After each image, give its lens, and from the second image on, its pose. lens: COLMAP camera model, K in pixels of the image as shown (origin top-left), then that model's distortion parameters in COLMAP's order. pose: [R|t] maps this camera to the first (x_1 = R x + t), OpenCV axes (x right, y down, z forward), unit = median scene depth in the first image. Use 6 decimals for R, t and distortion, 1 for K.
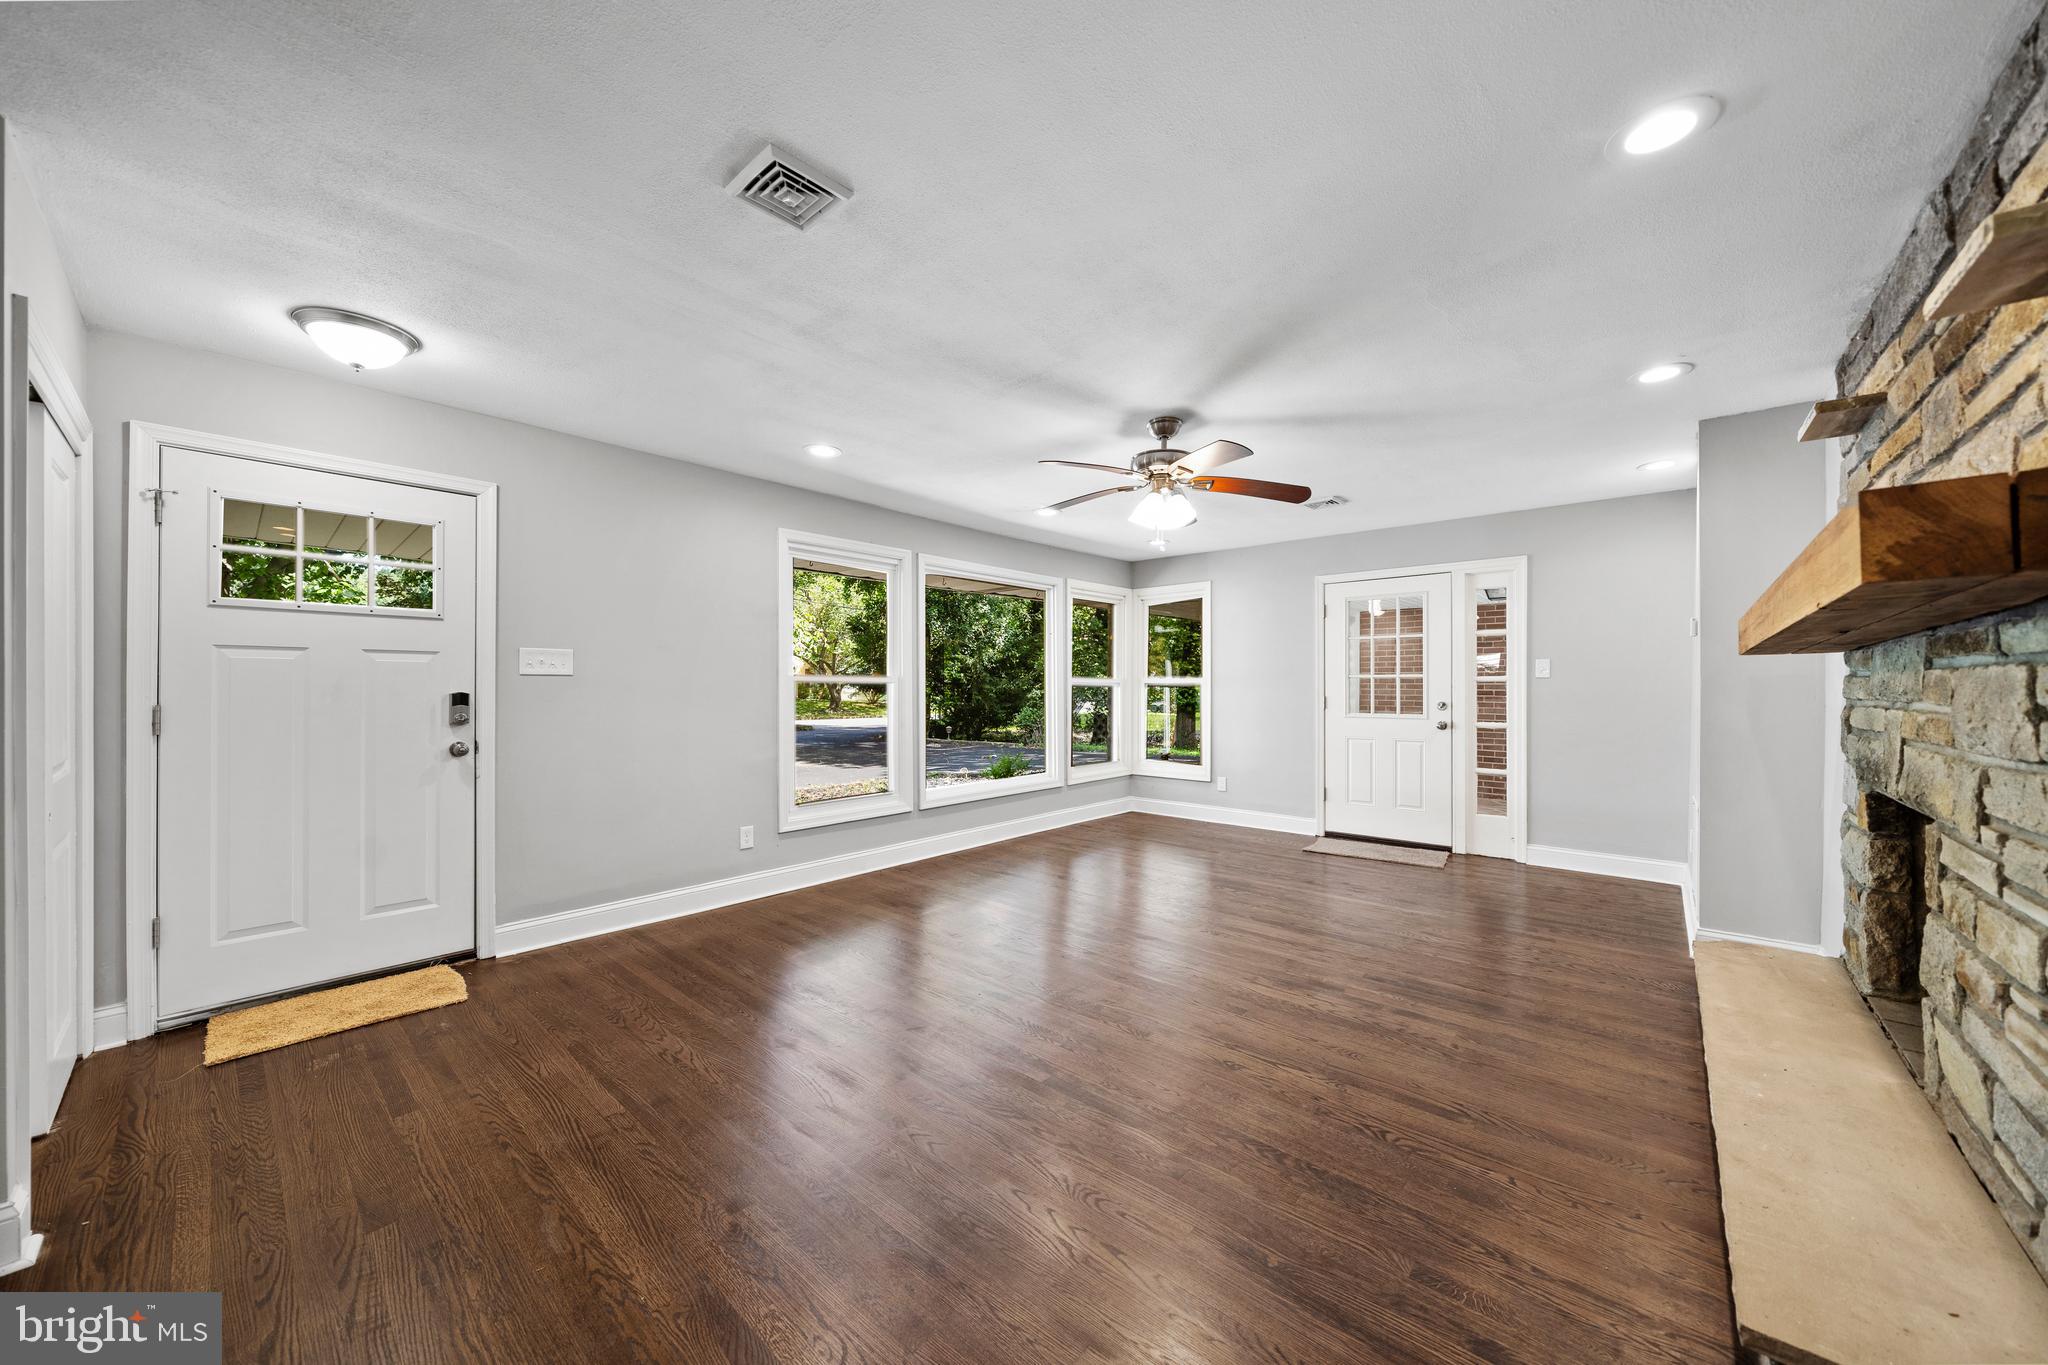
lens RADIAL K [[710.5, 0, 1016.1], [0, 710.5, 681.9], [0, 0, 1]] dist [-0.000783, -0.000129]
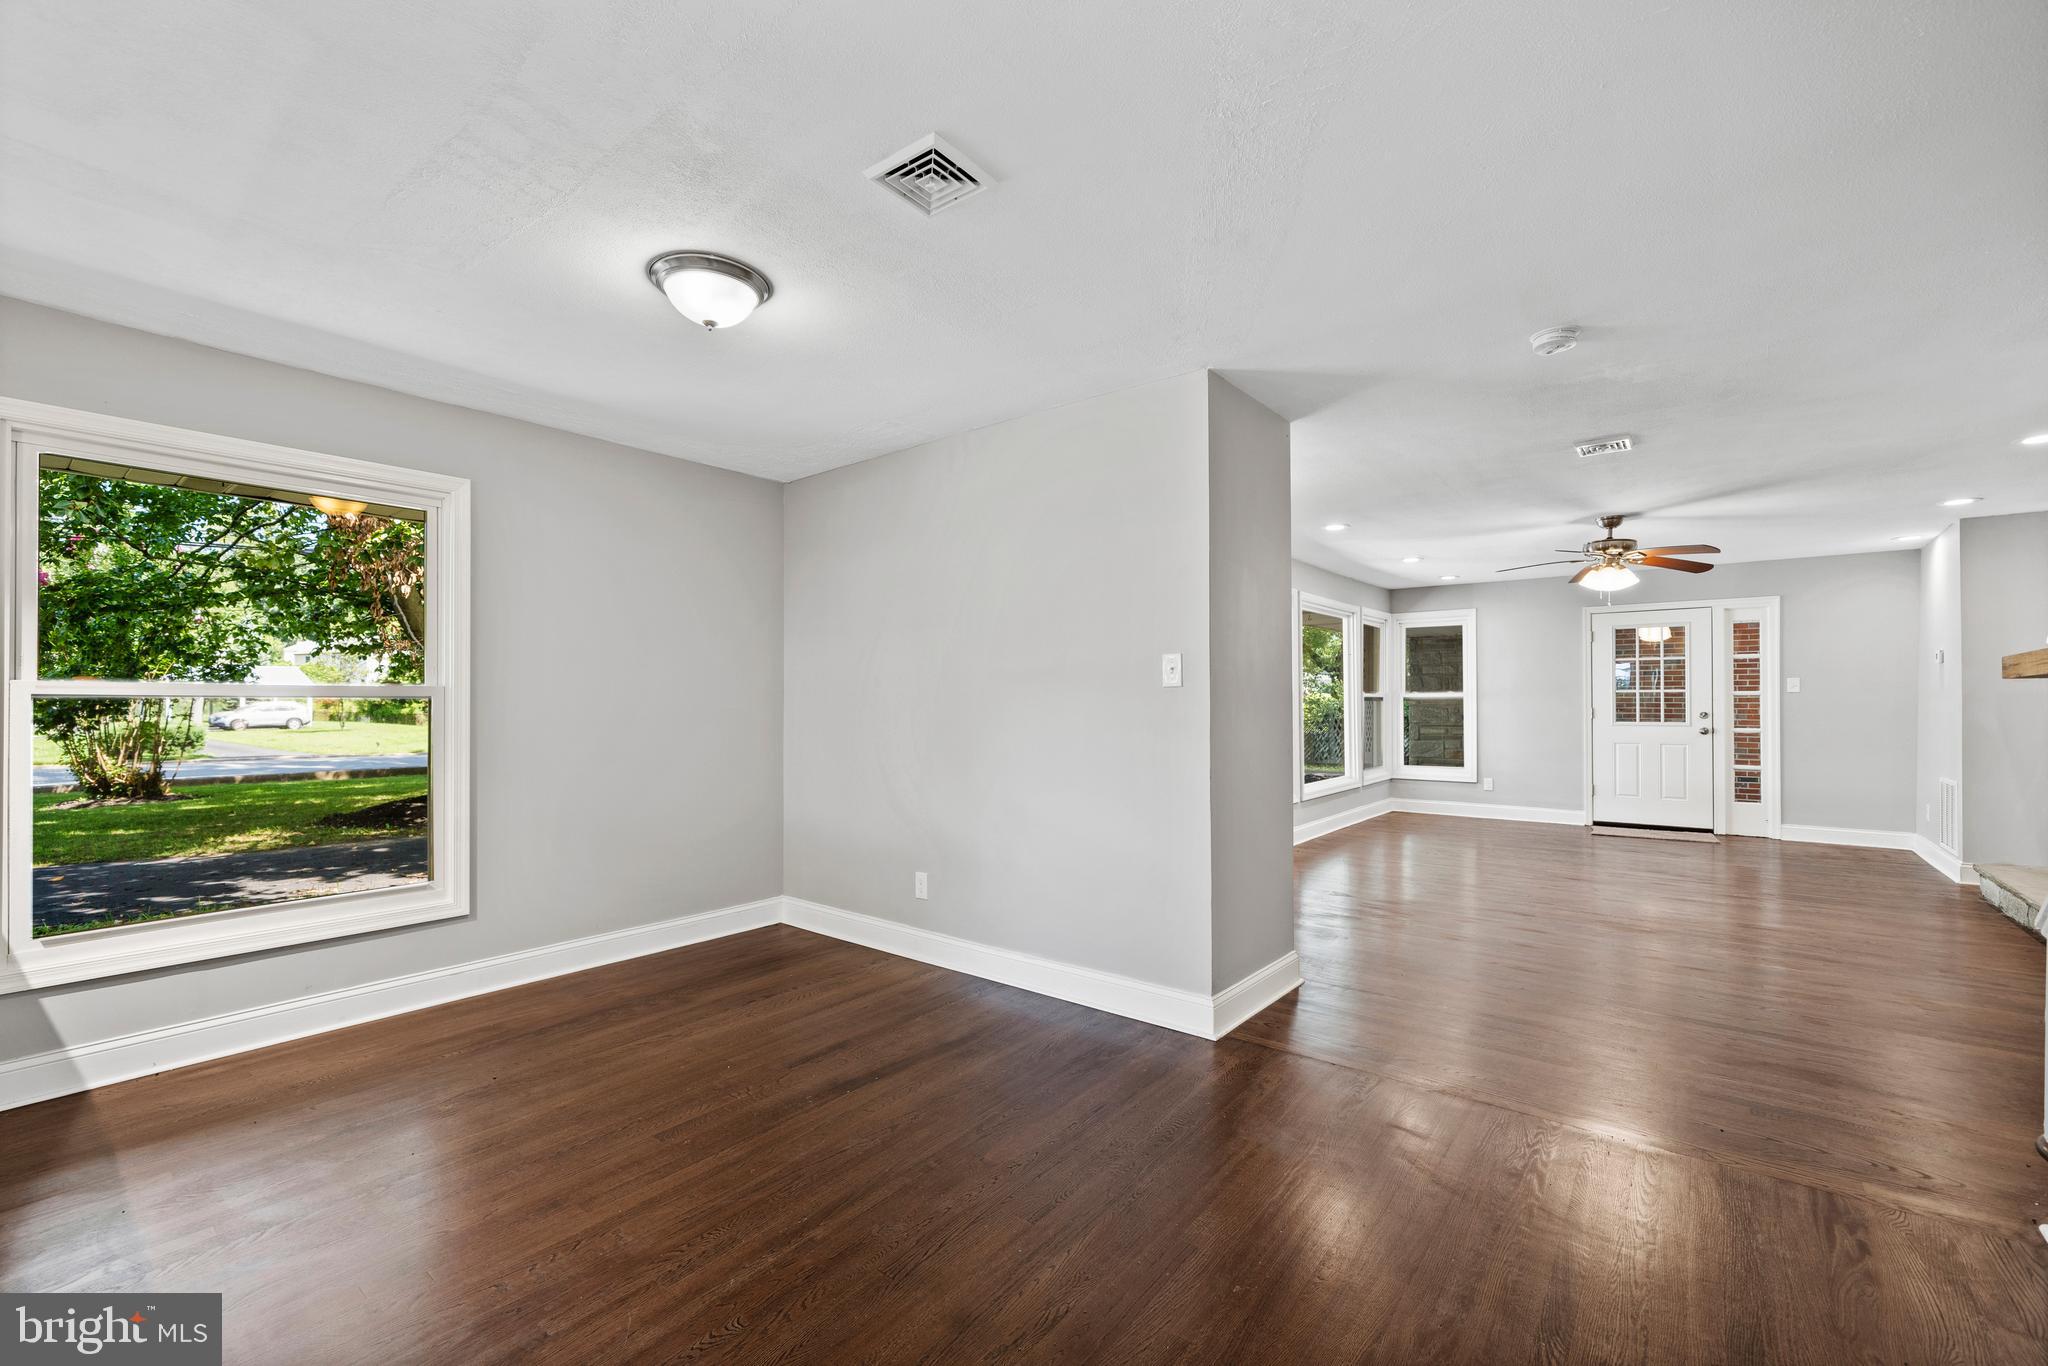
lens RADIAL K [[831.3, 0, 1029.0], [0, 831.3, 698.7], [0, 0, 1]] dist [0.001490, -0.000054]
pose [[0.998787, -0.002145, 0.049191, -0.622663], [0.001946, 0.999990, 0.004097, -0.003027], [-0.049199, -0.003996, 0.998781, -0.374660]]
